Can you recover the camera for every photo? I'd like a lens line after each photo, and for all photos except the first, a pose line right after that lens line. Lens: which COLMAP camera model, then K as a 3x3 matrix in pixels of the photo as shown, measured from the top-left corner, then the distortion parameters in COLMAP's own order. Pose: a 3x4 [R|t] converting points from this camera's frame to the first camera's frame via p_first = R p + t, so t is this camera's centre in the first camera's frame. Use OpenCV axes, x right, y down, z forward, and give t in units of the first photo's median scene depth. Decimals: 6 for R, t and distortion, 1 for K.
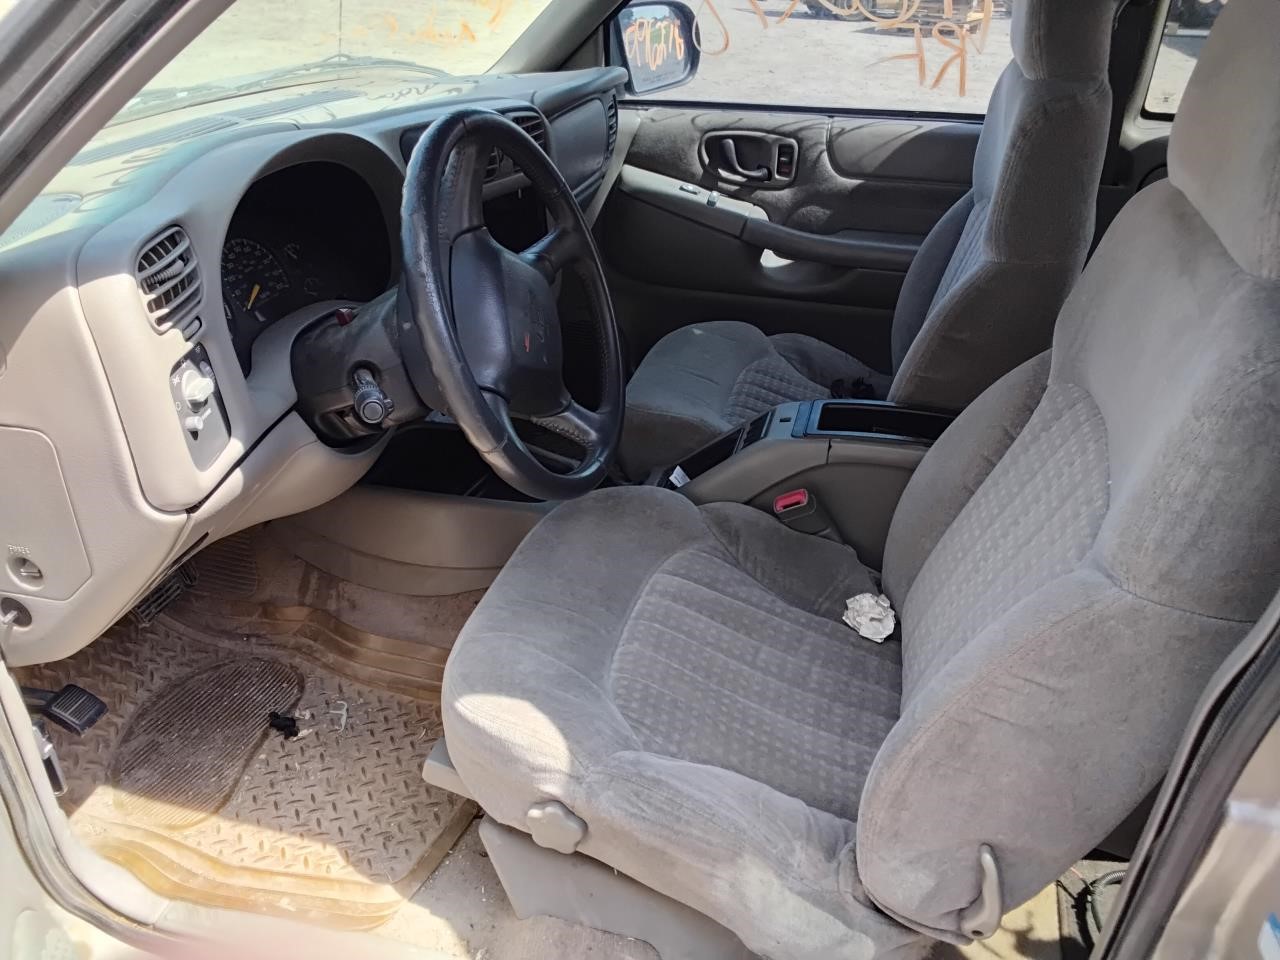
lens RADIAL K [[995.1, 0, 641.4], [0, 995.1, 513.3], [0, 0, 1]] dist [0.040002, -0.077865]
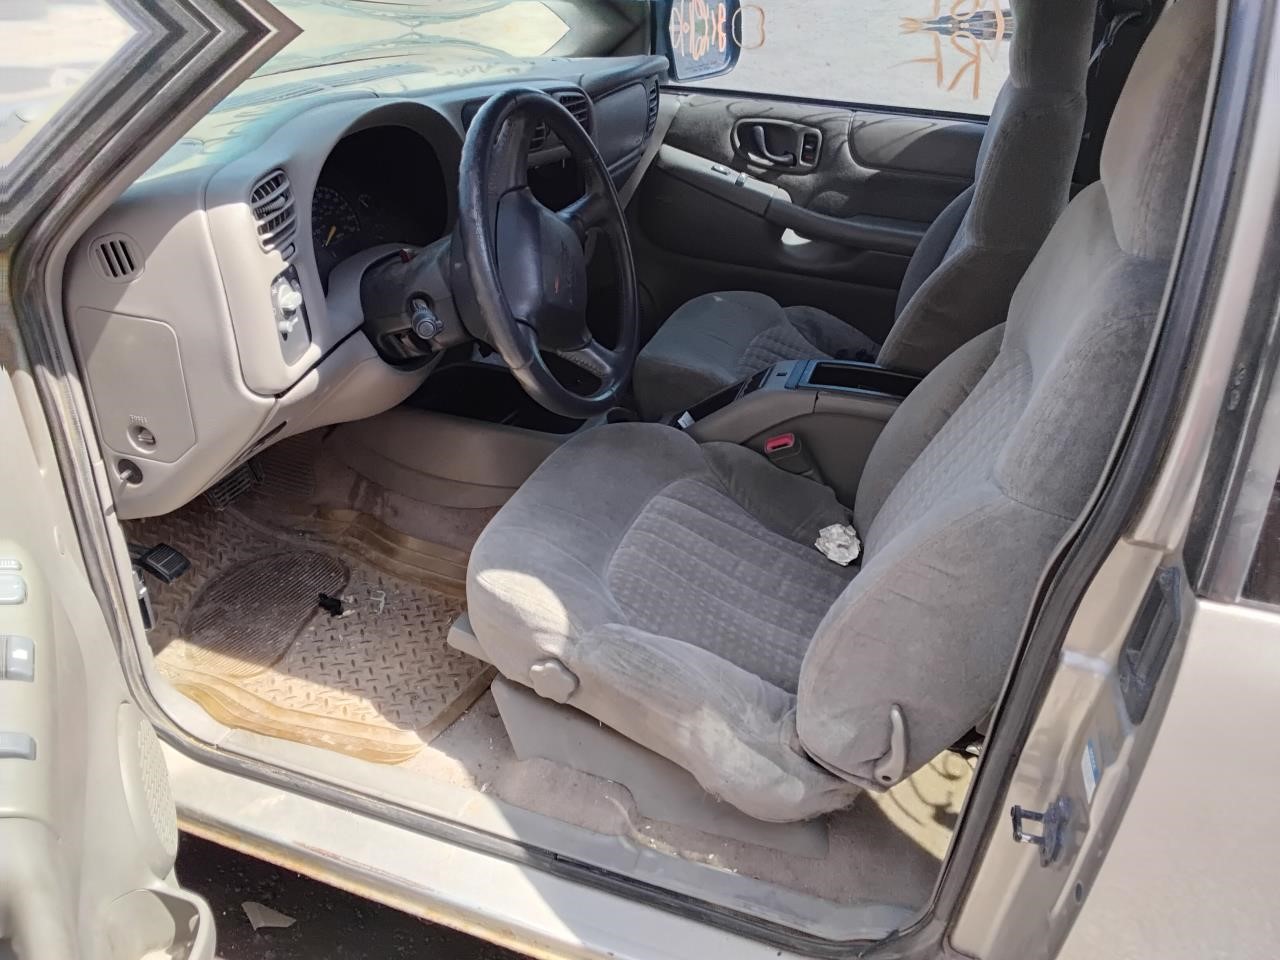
lens RADIAL K [[1036.2, 0, 655.8], [0, 1036.2, 505.9], [0, 0, 1]] dist [0.047376, -0.087467]
pose [[0.997571, 0.063930, -0.027672, 0.052324], [-0.064065, 0.997938, -0.004028, 0.084752], [0.027358, 0.005791, 0.999609, -0.227190]]
